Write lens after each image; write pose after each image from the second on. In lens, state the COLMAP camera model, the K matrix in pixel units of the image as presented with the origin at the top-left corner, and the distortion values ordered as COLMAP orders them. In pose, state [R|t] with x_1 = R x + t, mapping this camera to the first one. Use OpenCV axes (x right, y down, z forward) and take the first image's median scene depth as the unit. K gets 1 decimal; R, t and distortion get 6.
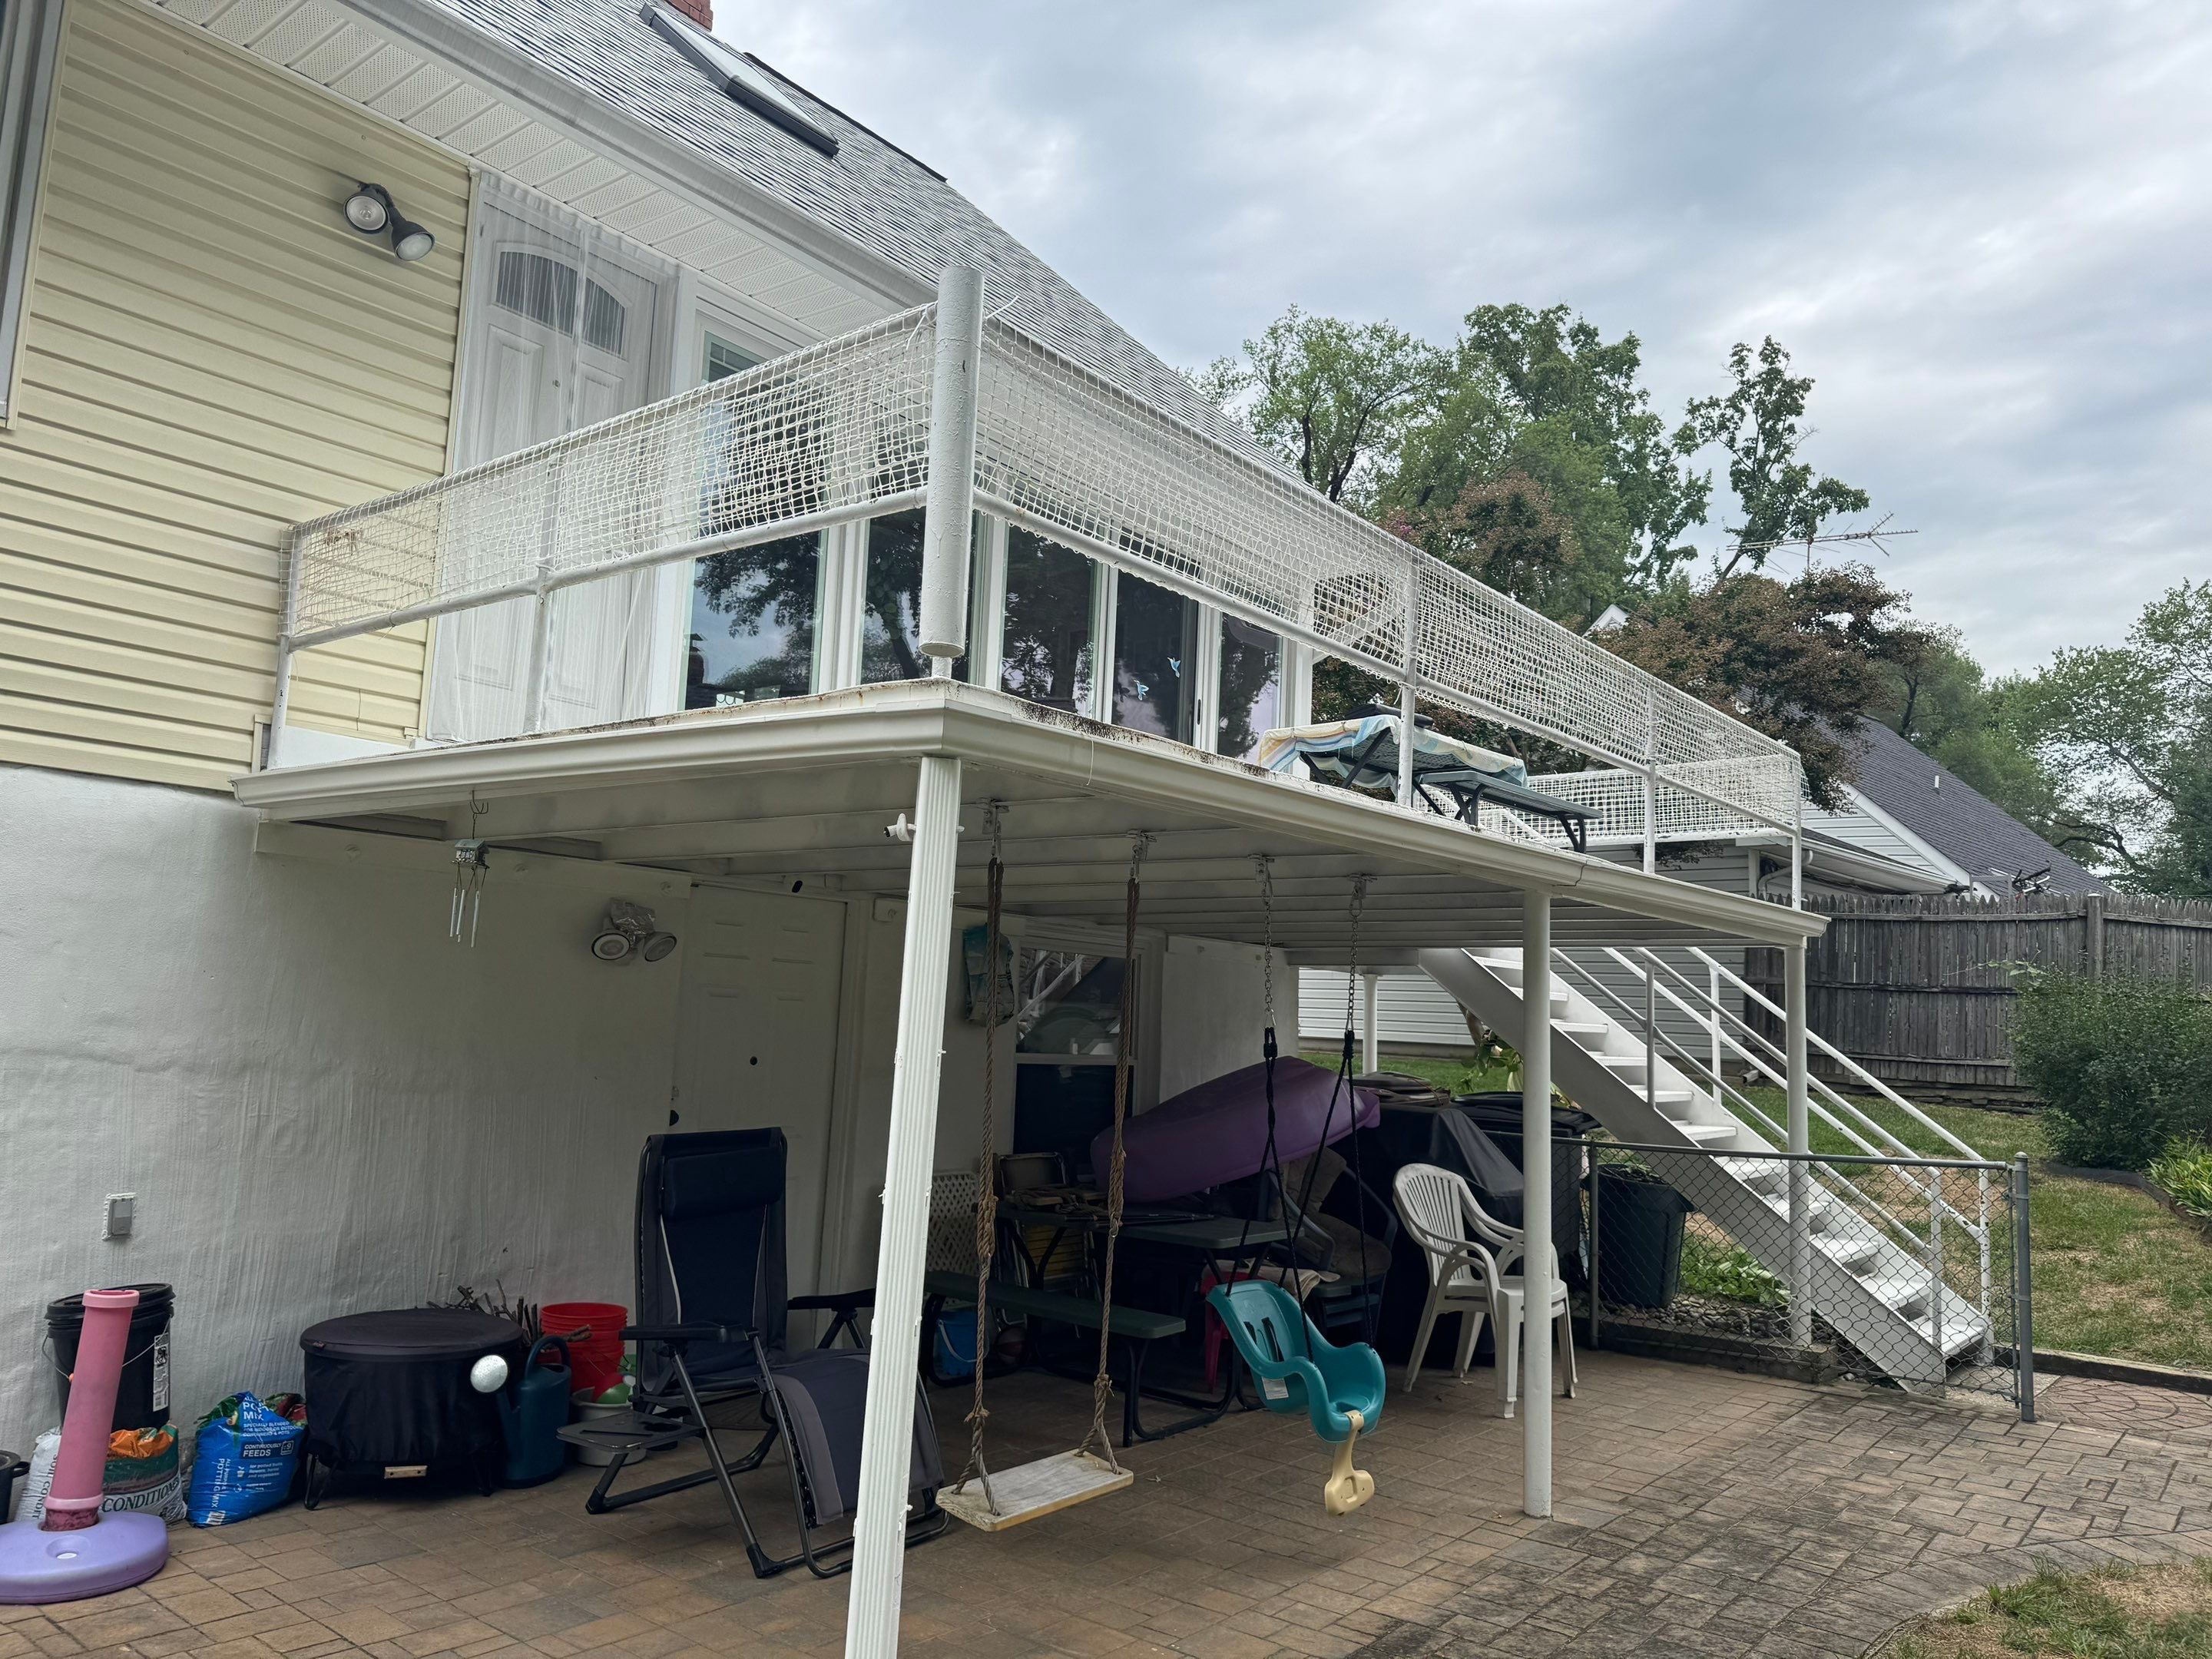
lens RADIAL K [[1568.1, 0, 1118.9], [0, 1568.1, 844.5], [0, 0, 1]] dist [0.003390, 0.000110]
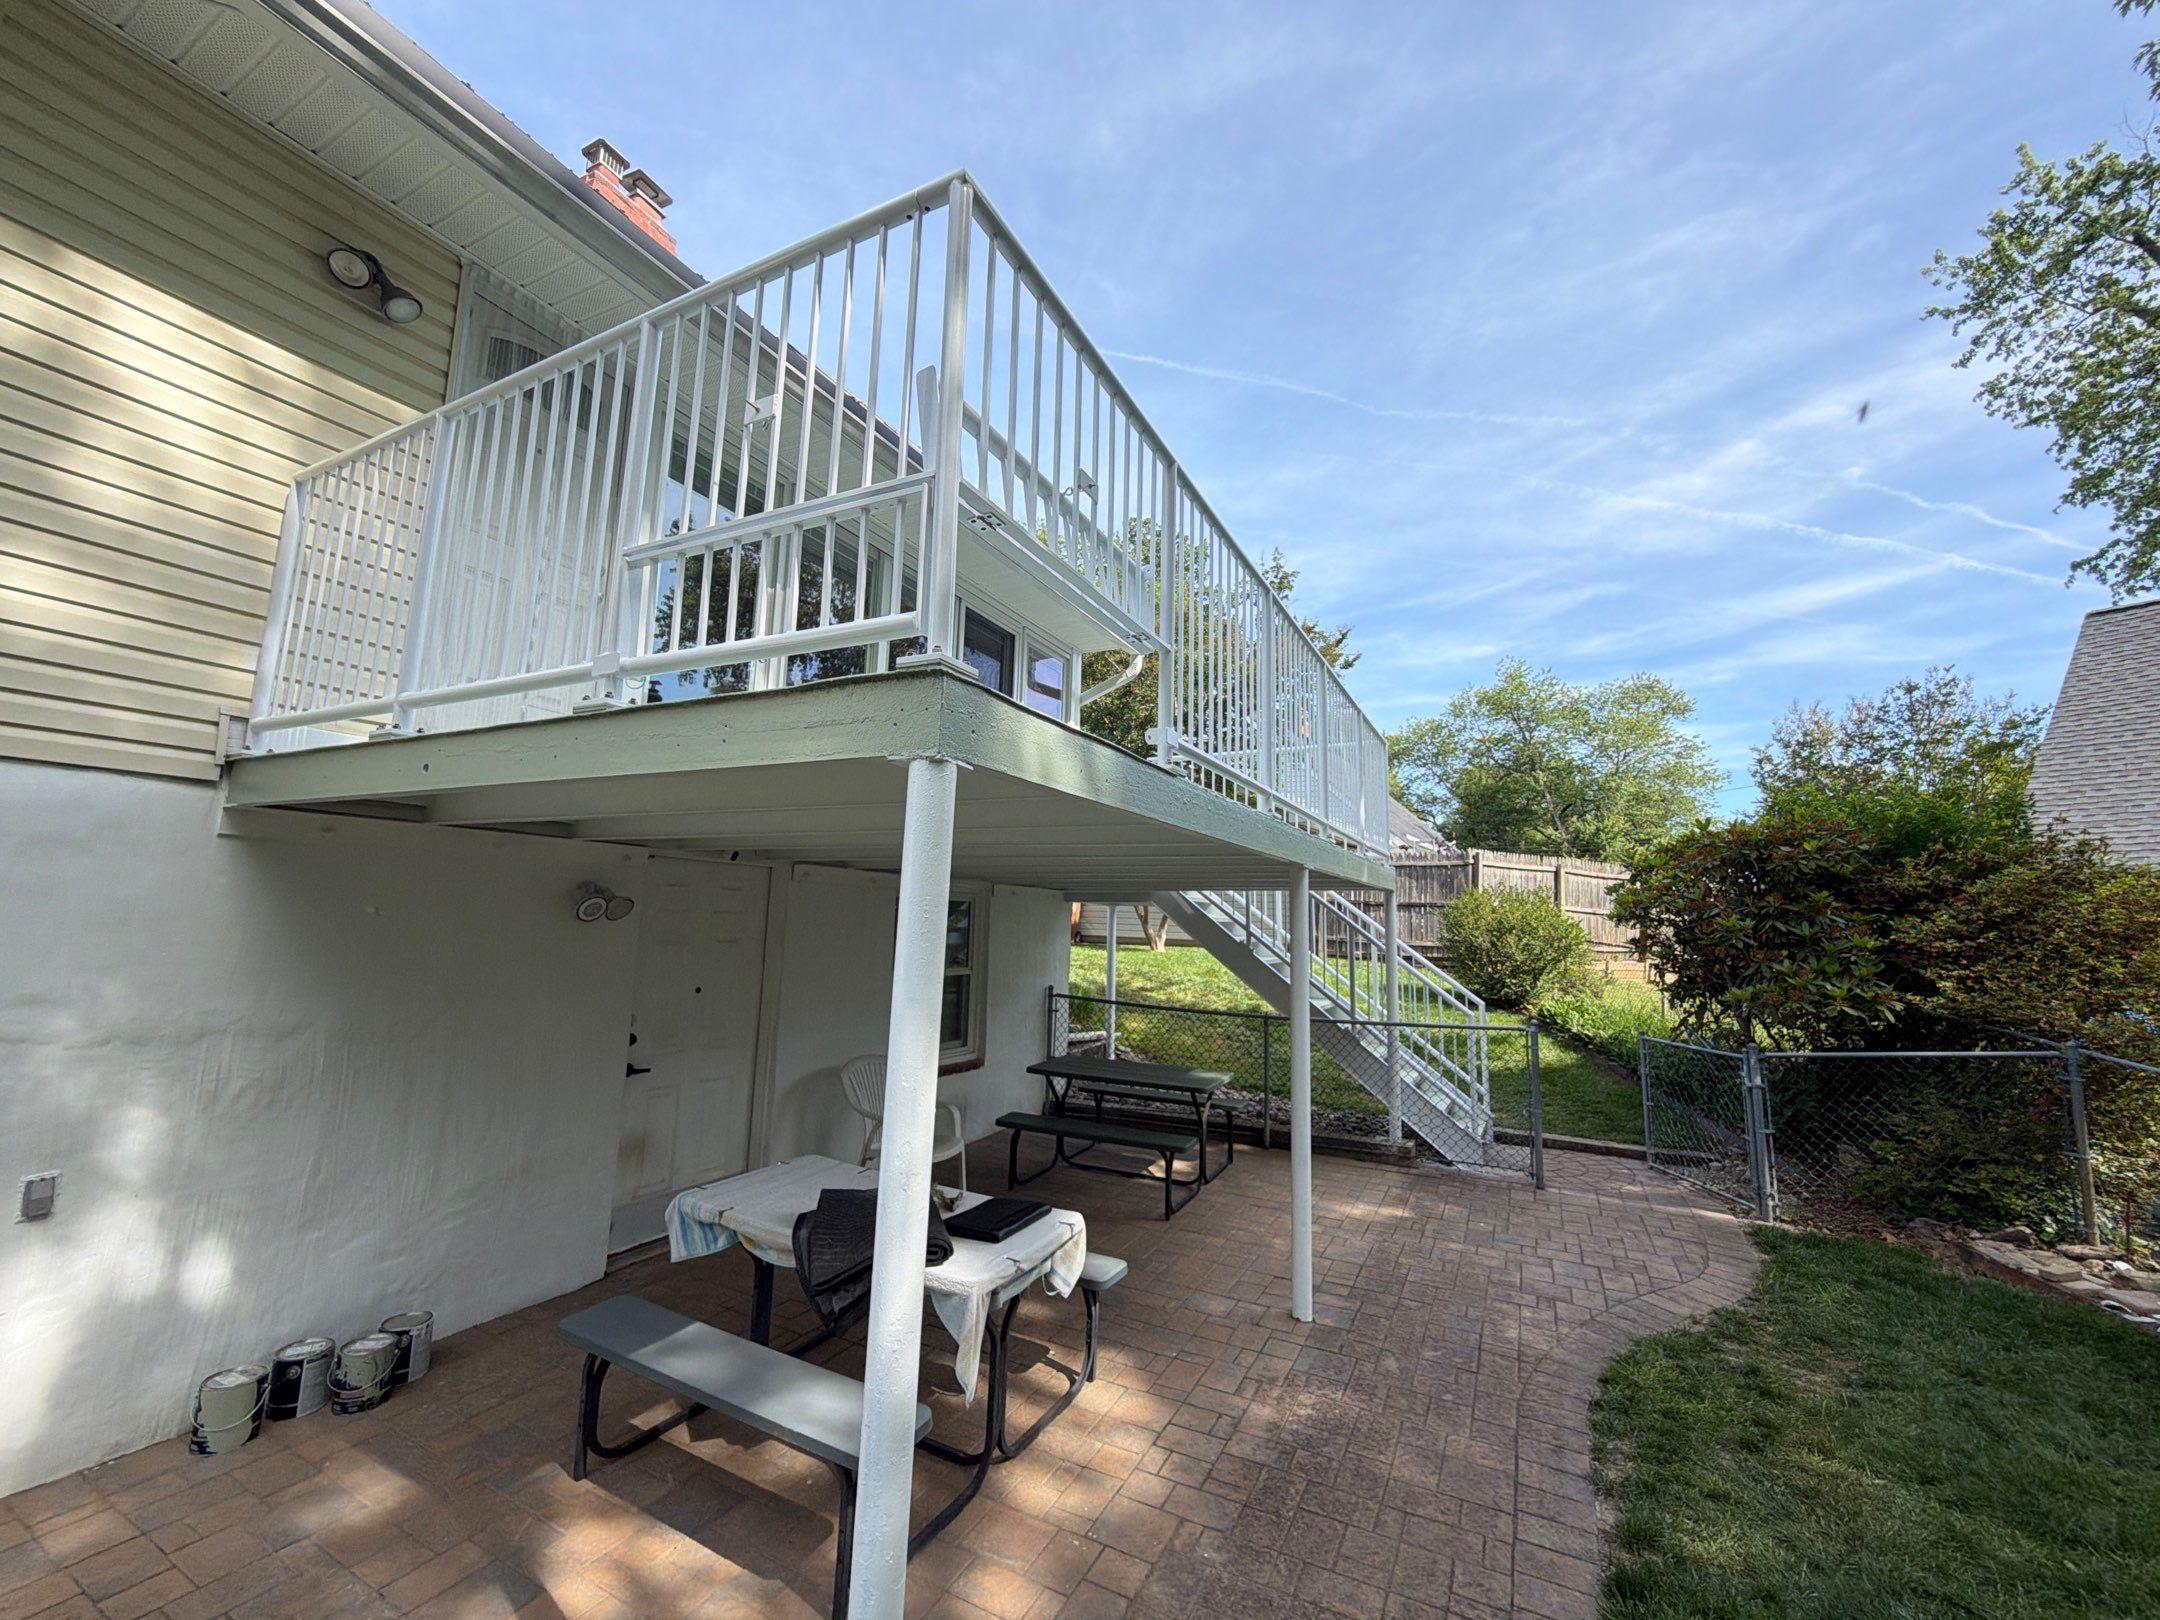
lens RADIAL K [[865.5, 0, 1080.0], [0, 865.5, 810.0], [0, 0, 1]] dist [-0.001758, 0.000448]
pose [[0.980927, 0.012503, 0.193975, -0.078053], [-0.011481, 0.999914, -0.006390, -0.013501], [-0.194038, 0.004041, 0.980986, 0.280007]]
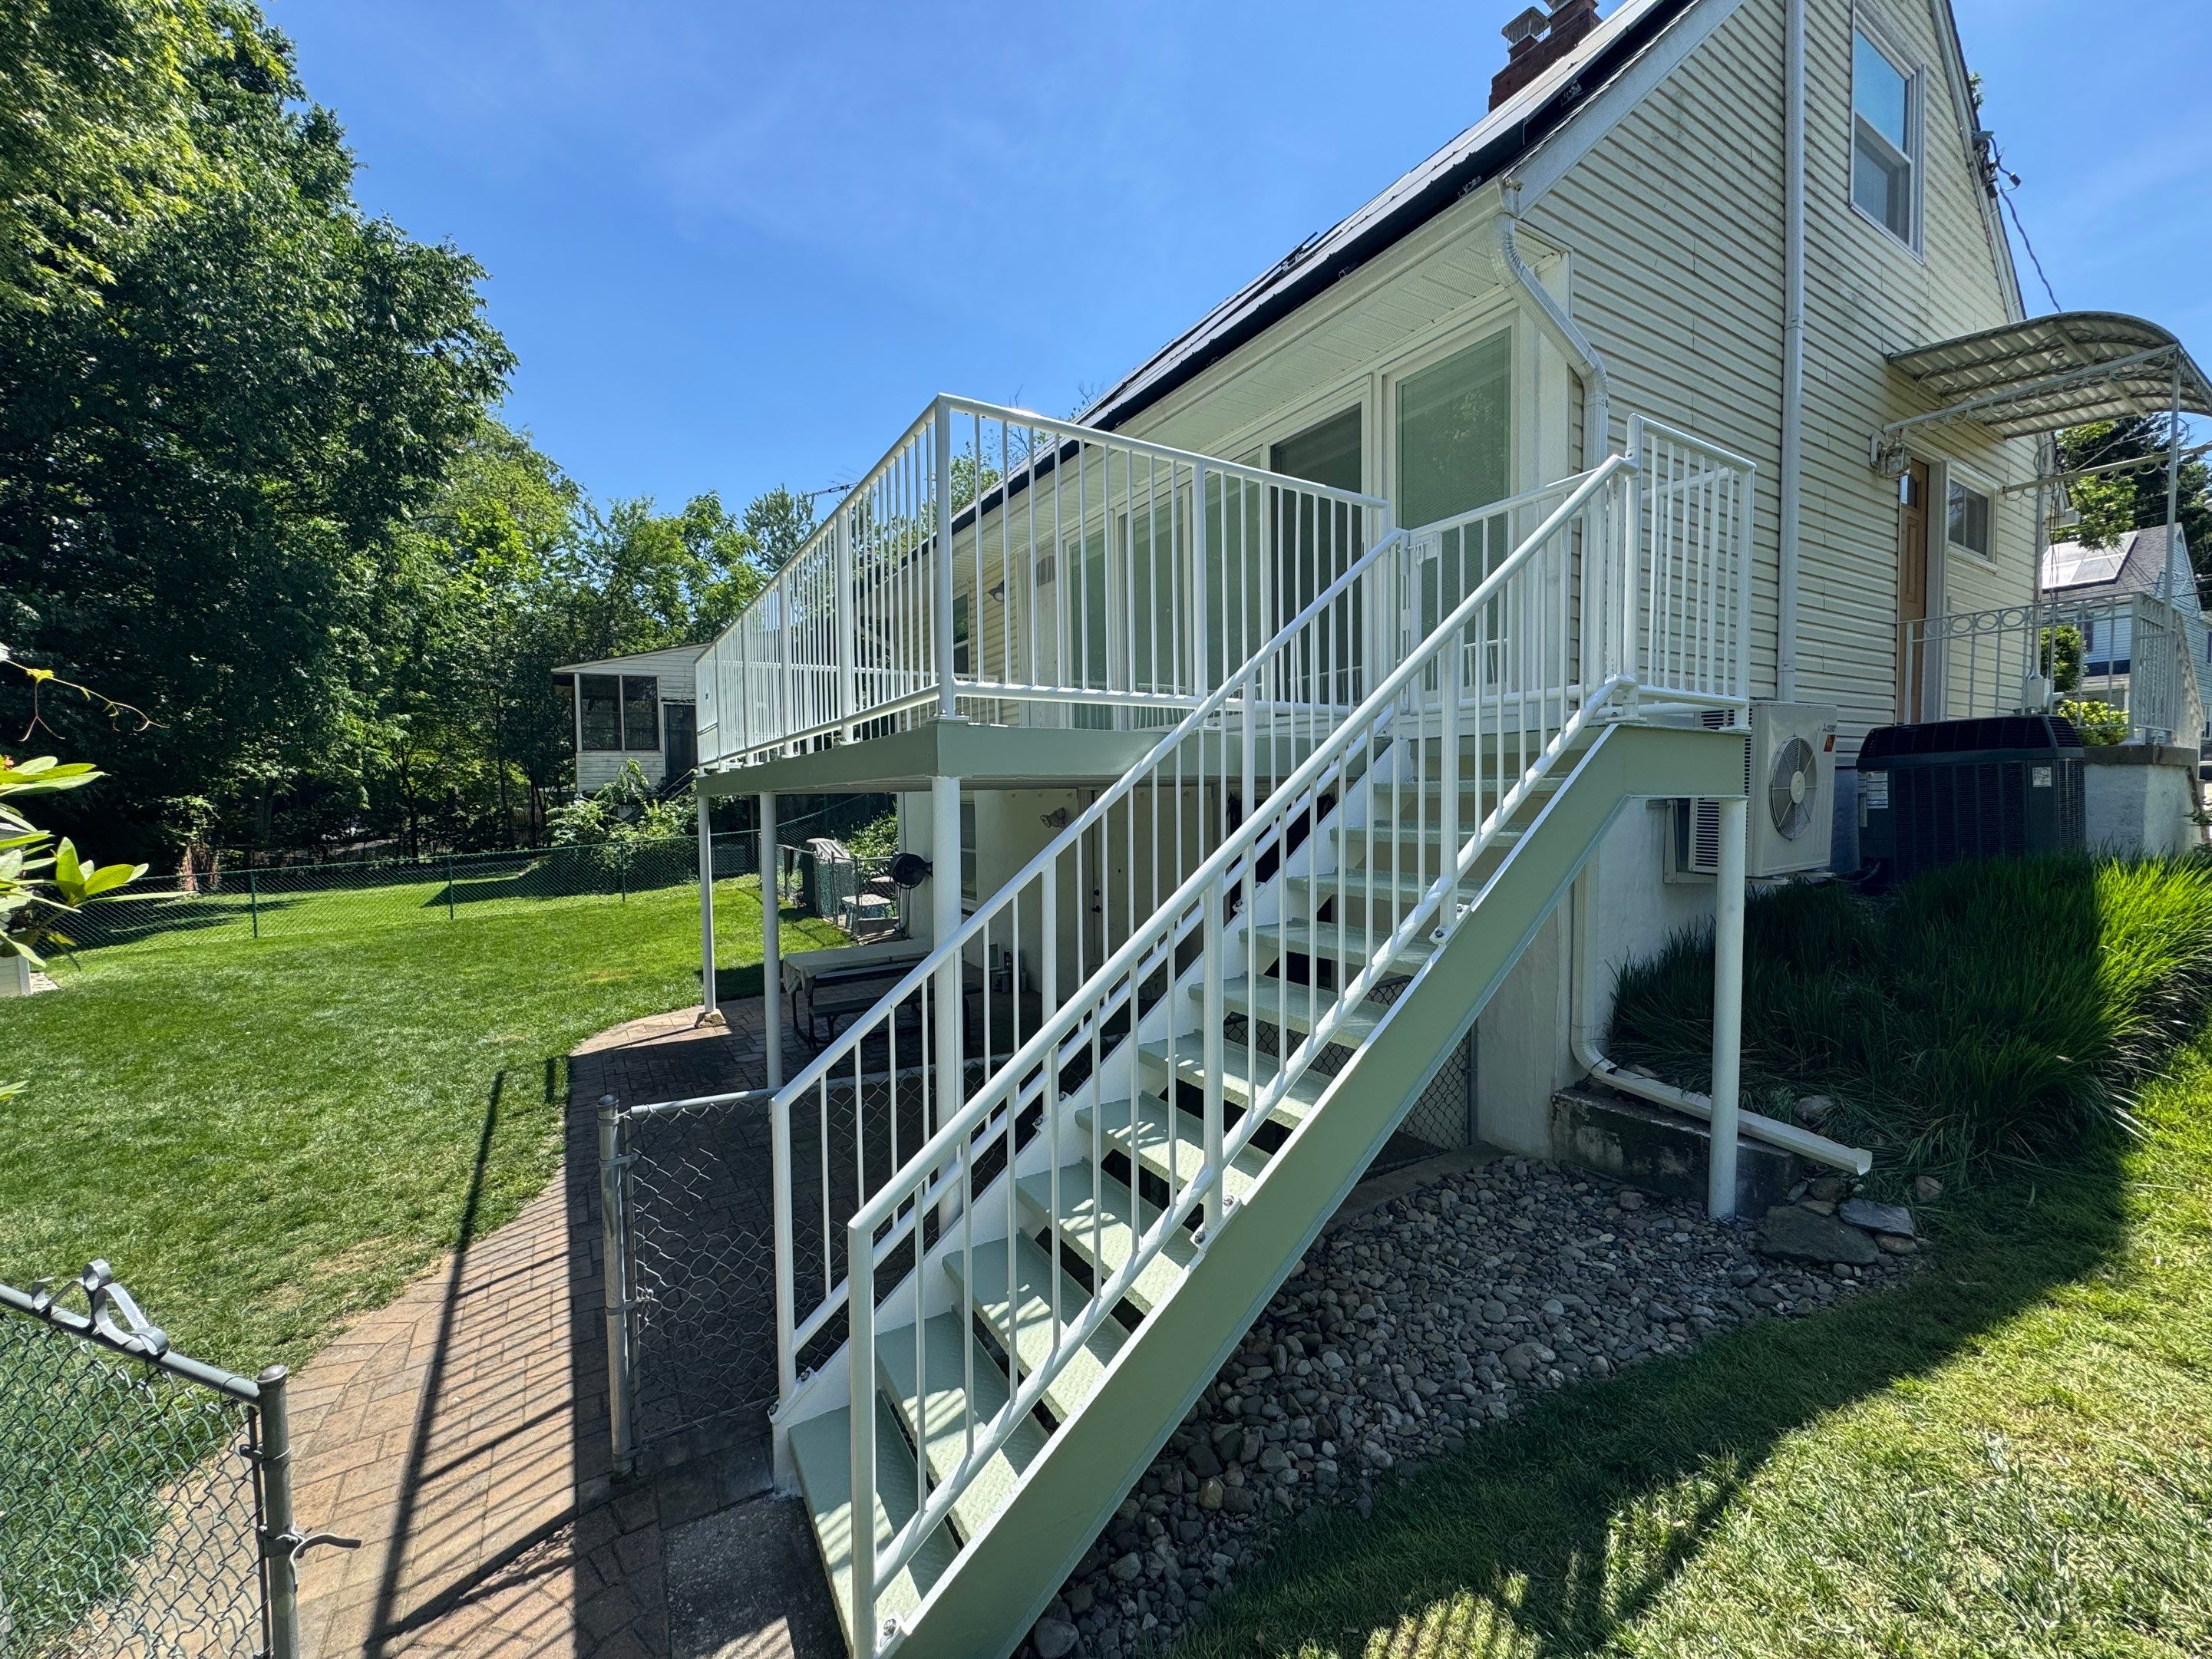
lens RADIAL K [[882.0, 0, 1104.8], [0, 882.0, 825.1], [0, 0, 1]] dist [-0.001397, 0.000532]
pose [[-0.339339, -0.003356, -0.940658, 1.102860], [0.112415, 0.992682, -0.044095, 0.159556], [0.933923, -0.120708, -0.336478, 1.723819]]
